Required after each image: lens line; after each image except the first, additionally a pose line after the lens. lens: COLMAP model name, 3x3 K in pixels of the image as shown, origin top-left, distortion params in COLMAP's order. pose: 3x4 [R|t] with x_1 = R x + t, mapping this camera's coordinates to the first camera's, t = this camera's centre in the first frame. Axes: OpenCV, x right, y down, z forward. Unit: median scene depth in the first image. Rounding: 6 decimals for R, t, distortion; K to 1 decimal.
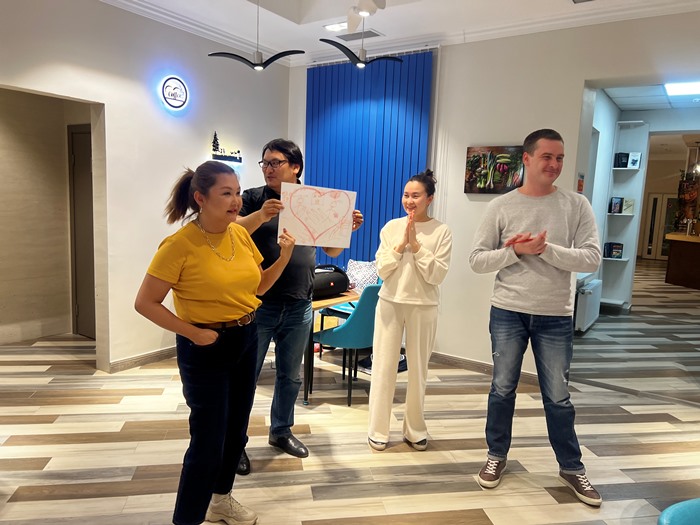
lens RADIAL K [[521.9, 0, 349.4], [0, 521.9, 267.0], [0, 0, 1]] dist [0.052307, -0.056355]
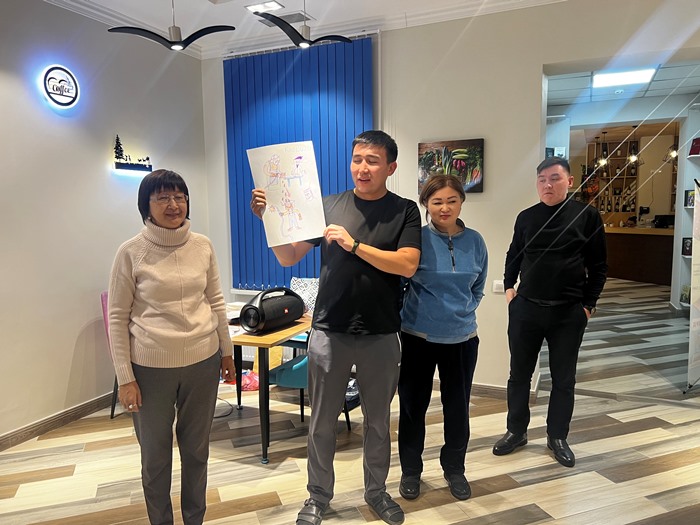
lens RADIAL K [[521.9, 0, 349.4], [0, 521.9, 267.0], [0, 0, 1]] dist [0.052307, -0.056355]
pose [[0.981604, -0.074560, 0.175767, -0.065346], [0.077494, 0.996944, -0.009877, -0.018011], [-0.174493, 0.023316, 0.984382, 0.146320]]
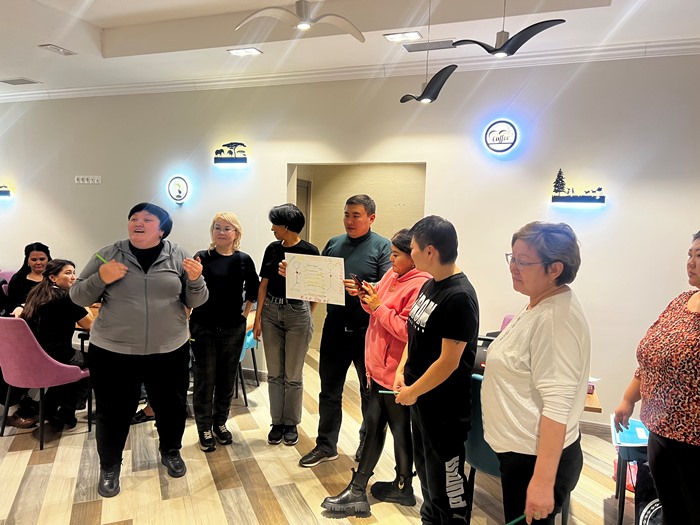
lens RADIAL K [[521.9, 0, 349.4], [0, 521.9, 267.0], [0, 0, 1]] dist [0.052307, -0.056355]
pose [[0.202550, 0.051301, -0.977927, 0.553943], [-0.156093, 0.987550, 0.019475, -0.074076], [0.966751, 0.148703, 0.208036, 0.575049]]
